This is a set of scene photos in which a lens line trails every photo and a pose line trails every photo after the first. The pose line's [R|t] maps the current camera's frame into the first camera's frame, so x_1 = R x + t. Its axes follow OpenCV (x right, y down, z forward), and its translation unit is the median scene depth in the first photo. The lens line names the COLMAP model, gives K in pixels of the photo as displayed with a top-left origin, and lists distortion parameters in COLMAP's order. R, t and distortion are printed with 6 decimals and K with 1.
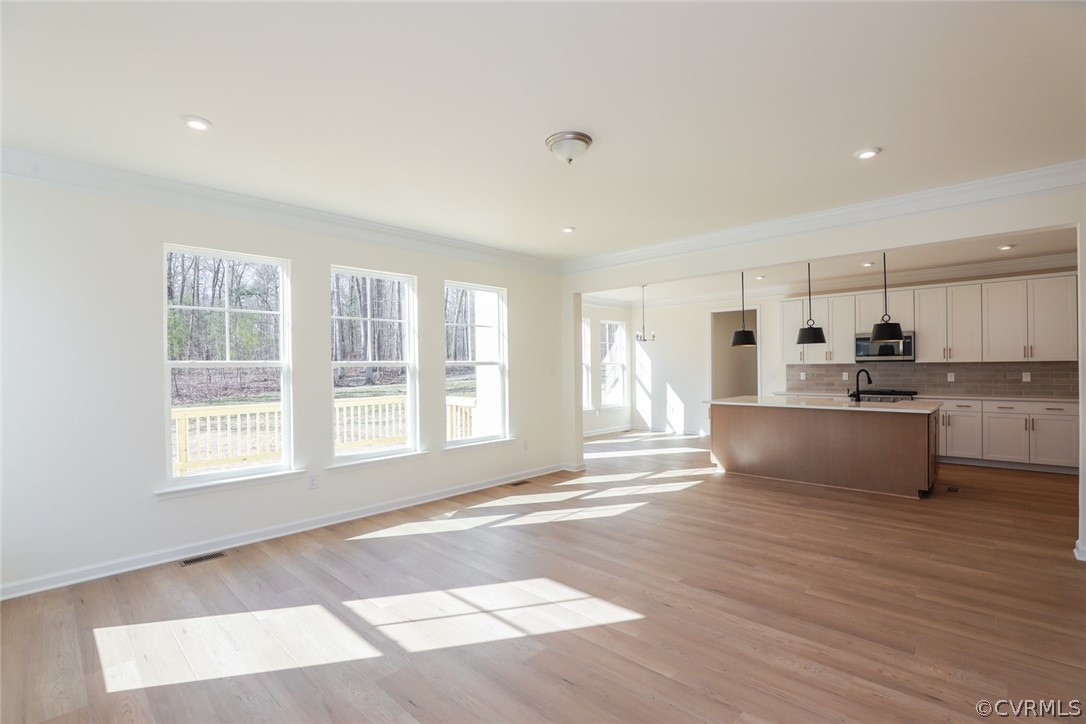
lens RADIAL K [[503.3, 0, 545.2], [0, 503.3, 369.4], [0, 0, 1]] dist [-0.036832, 0.004681]
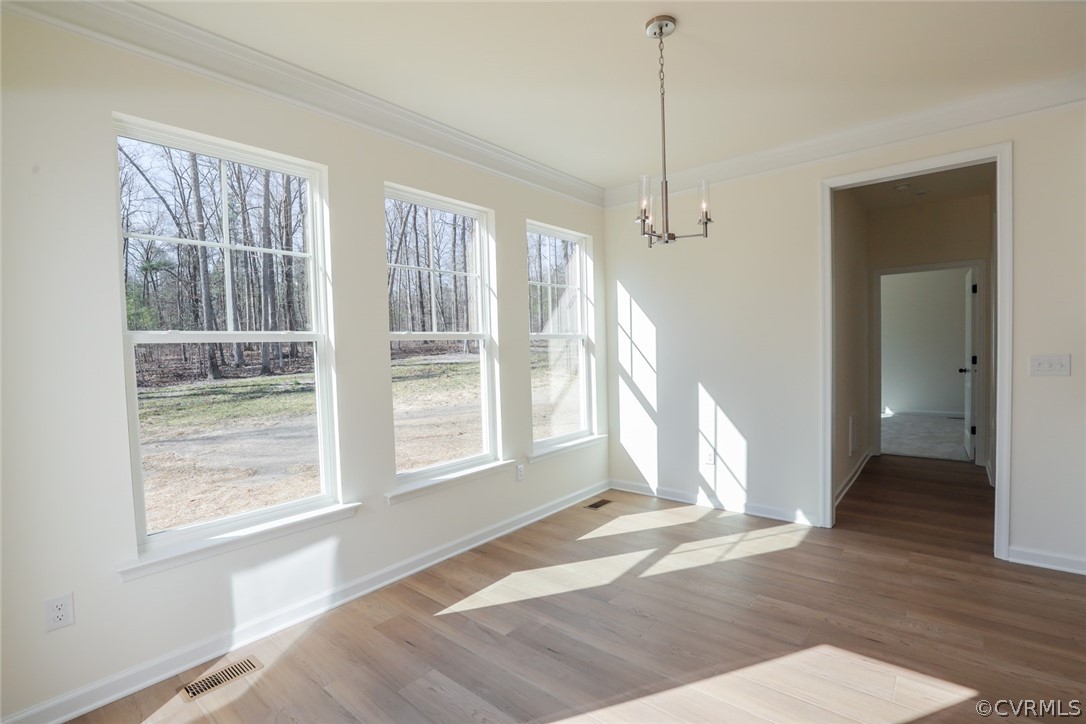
lens RADIAL K [[503.3, 0, 534.2], [0, 503.3, 366.0], [0, 0, 1]] dist [-0.036832, 0.004681]
pose [[0.998705, -0.018064, 0.047562, 0.120802], [0.016632, 0.999401, 0.030339, -0.001296], [-0.048082, -0.029508, 0.998407, 0.782463]]
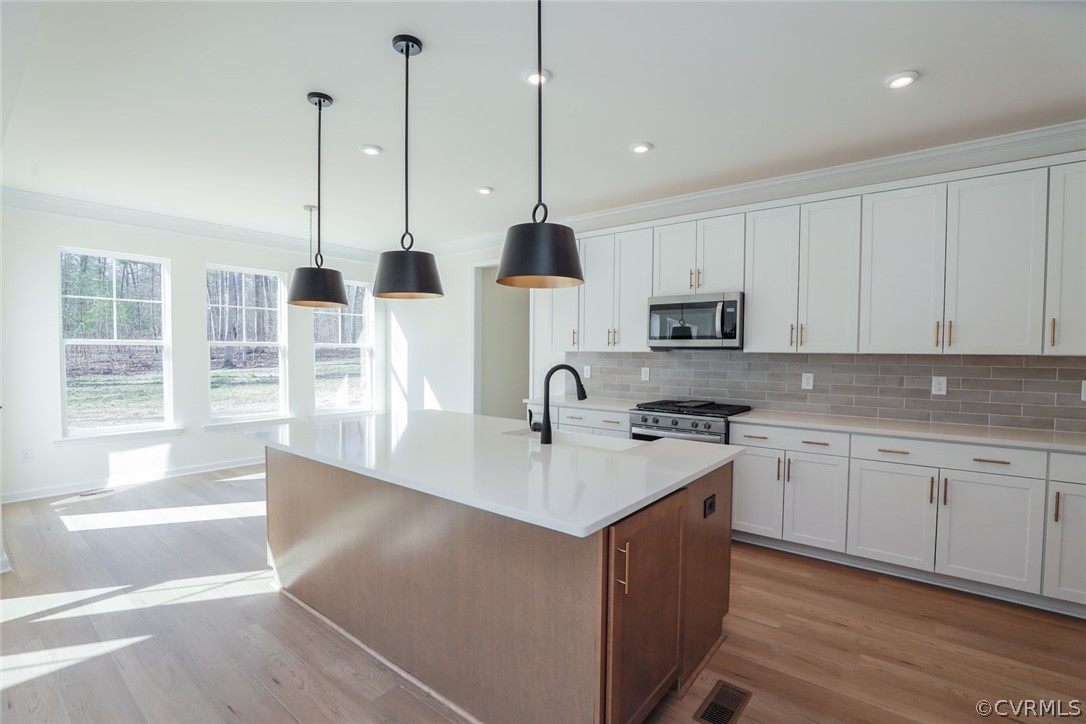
lens RADIAL K [[503.3, 0, 543.7], [0, 503.3, 370.6], [0, 0, 1]] dist [-0.036832, 0.004681]
pose [[0.996272, 0.016325, 0.084715, 0.436150], [-0.018986, 0.999348, 0.030709, -0.006074], [-0.084158, -0.032203, 0.995932, 0.429640]]
